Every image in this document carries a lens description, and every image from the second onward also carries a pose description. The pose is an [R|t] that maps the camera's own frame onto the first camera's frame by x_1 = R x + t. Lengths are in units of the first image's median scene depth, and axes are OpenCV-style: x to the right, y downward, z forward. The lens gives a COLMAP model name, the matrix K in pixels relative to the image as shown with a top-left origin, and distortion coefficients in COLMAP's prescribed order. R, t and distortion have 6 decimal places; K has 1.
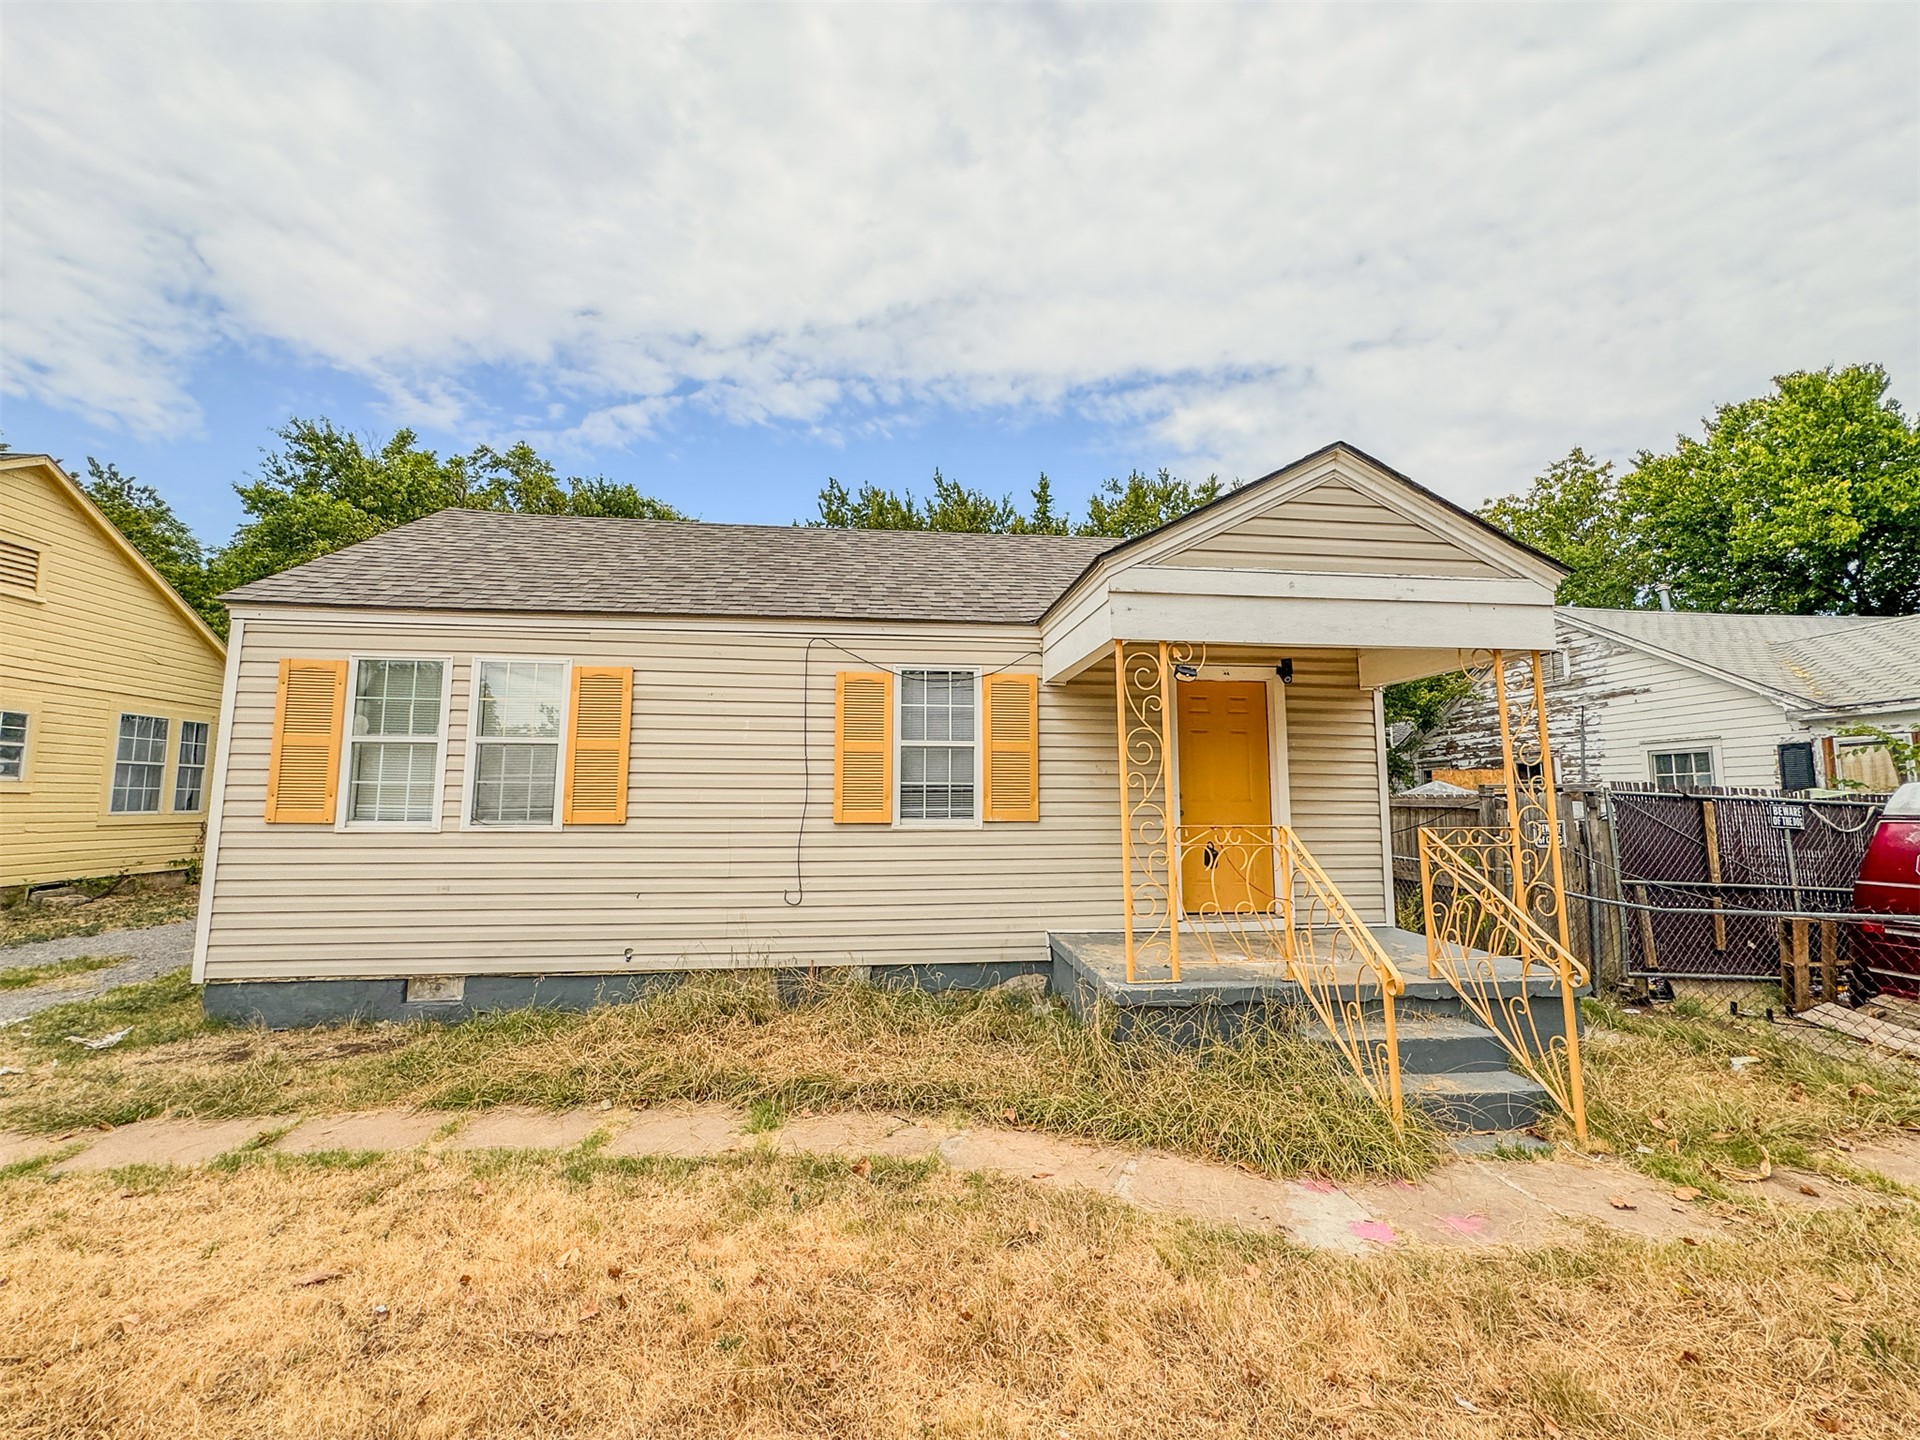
lens RADIAL K [[779.2, 0, 957.6], [0, 779.2, 722.7], [0, 0, 1]] dist [0.000526, -0.000284]
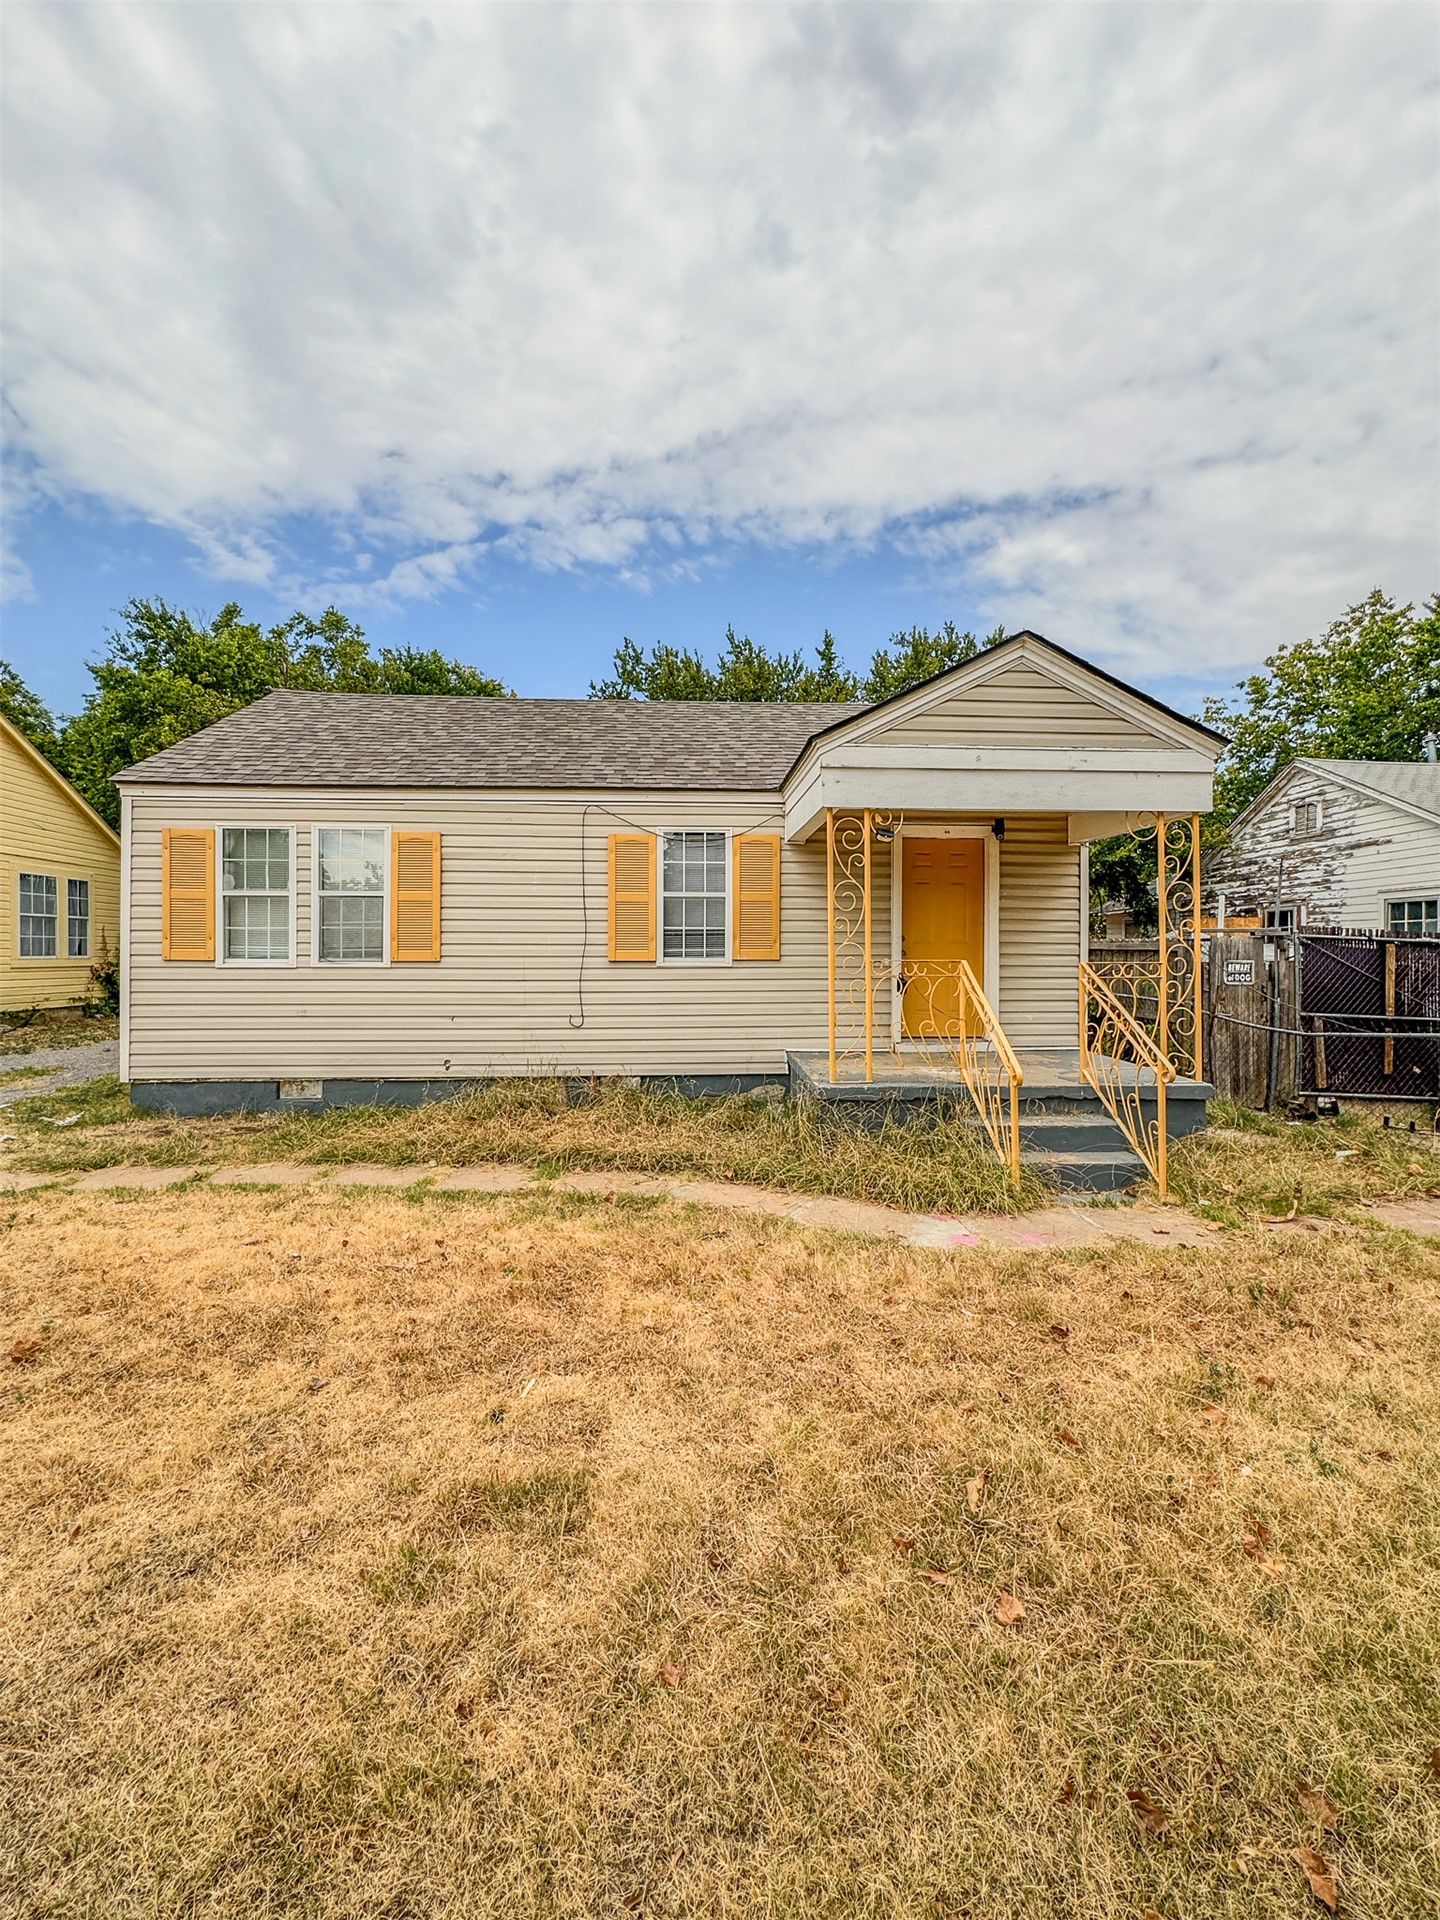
lens RADIAL K [[780.7, 0, 729.4], [0, 780.7, 961.5], [0, 0, 1]] dist [-0.006396, 0.000665]
pose [[0.998355, 0.000202, -0.057332, 0.097531], [0.006138, 0.993870, 0.110381, -0.002949], [0.057003, -0.110552, 0.992234, -0.190452]]
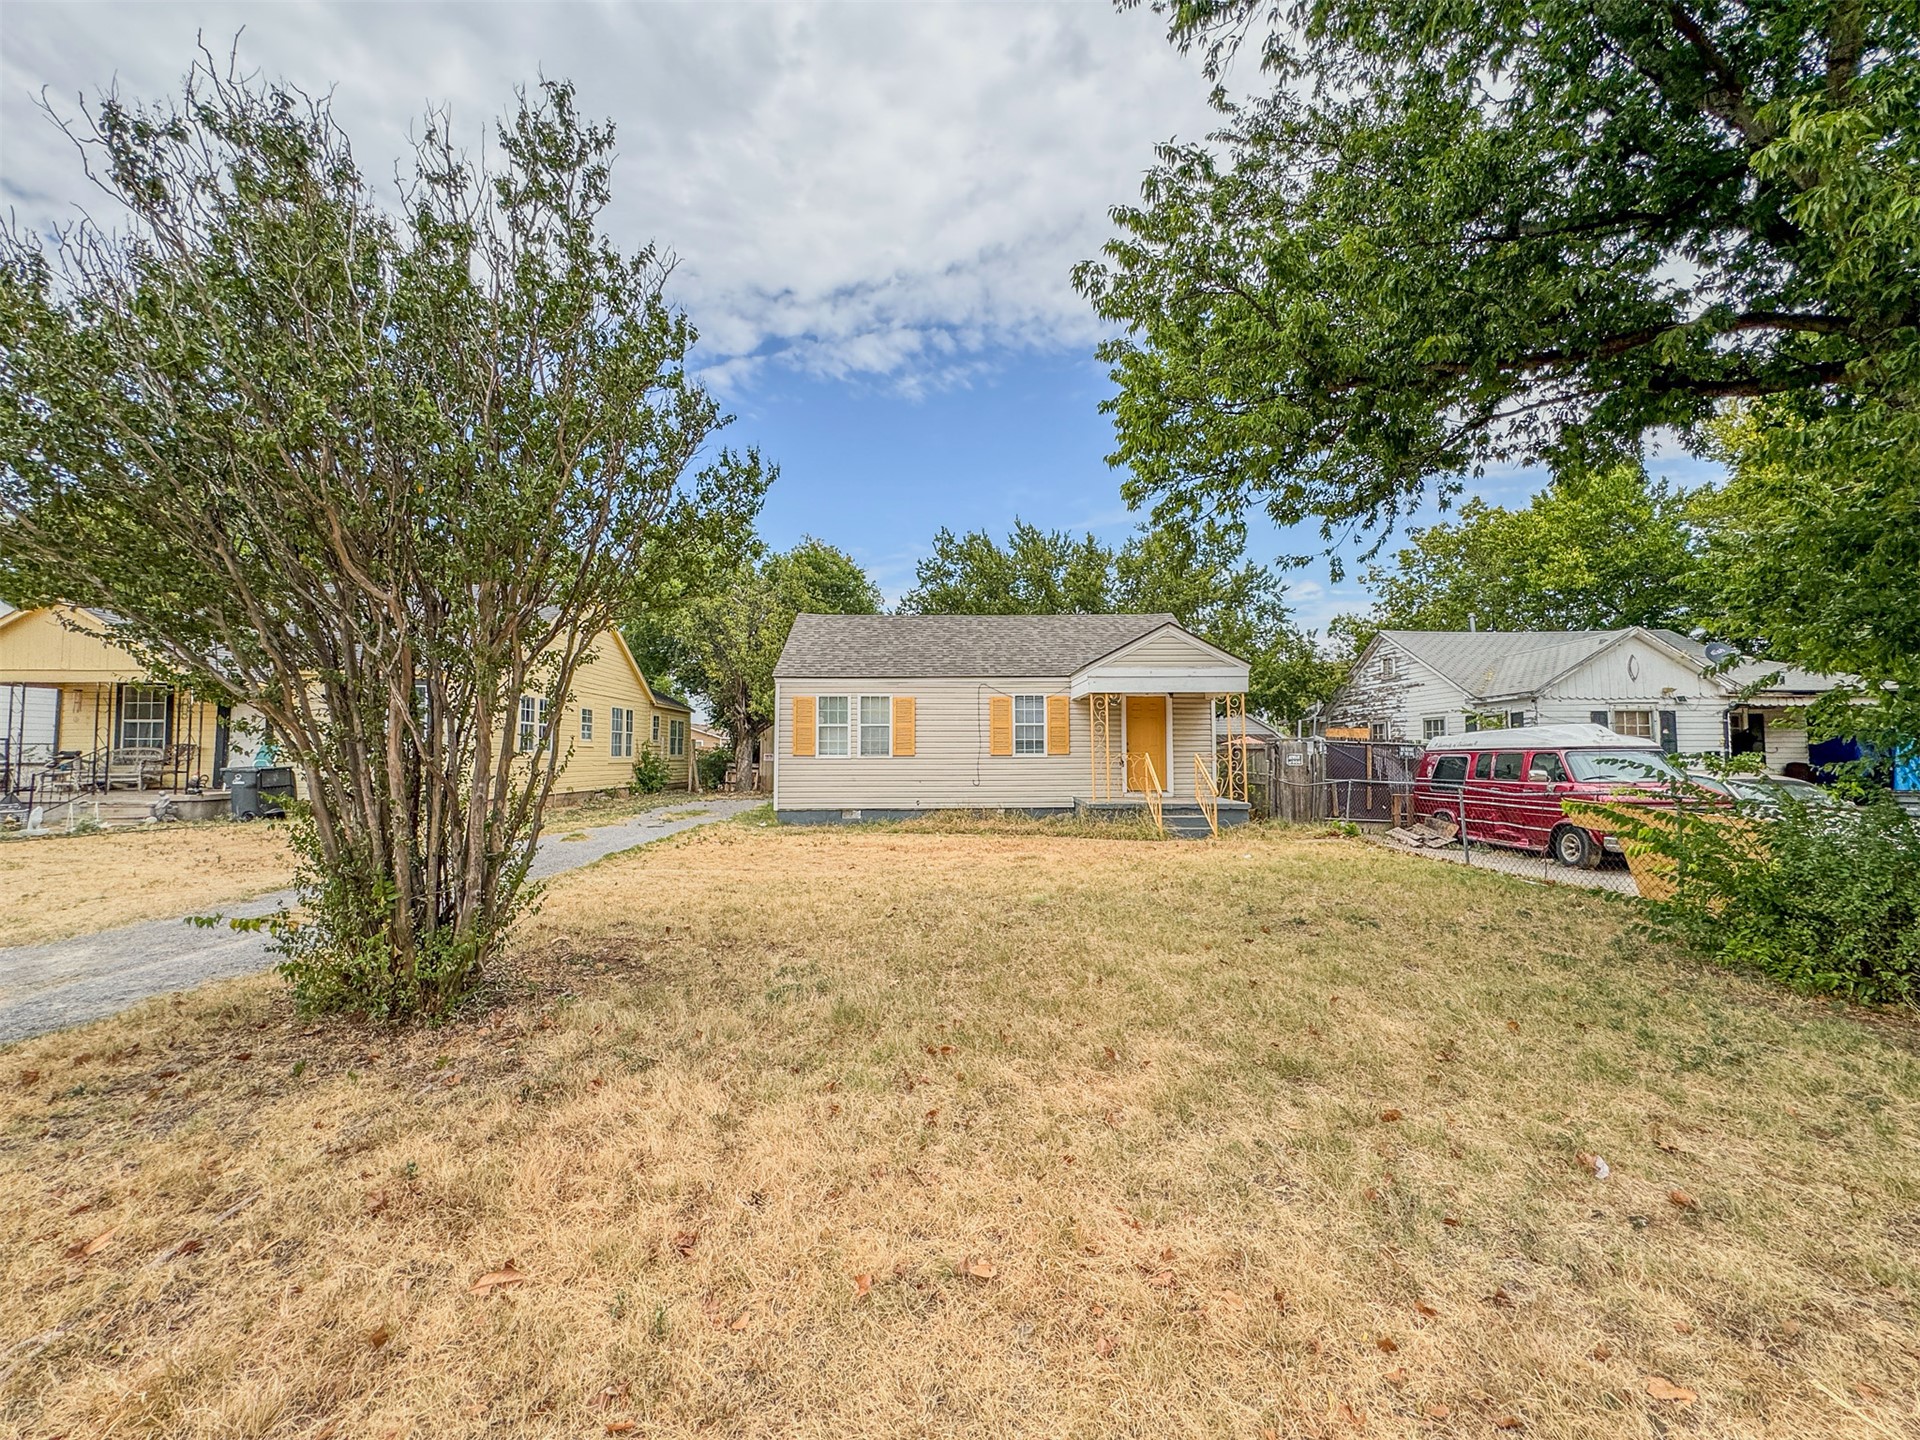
lens RADIAL K [[893.7, 0, 967.8], [0, 893.7, 714.6], [0, 0, 1]] dist [-0.000131, 0.000112]
pose [[0.993471, -0.009123, -0.113723, 0.109611], [0.015838, 0.998174, 0.058283, -0.184906], [0.112984, -0.059704, 0.991801, -1.996940]]
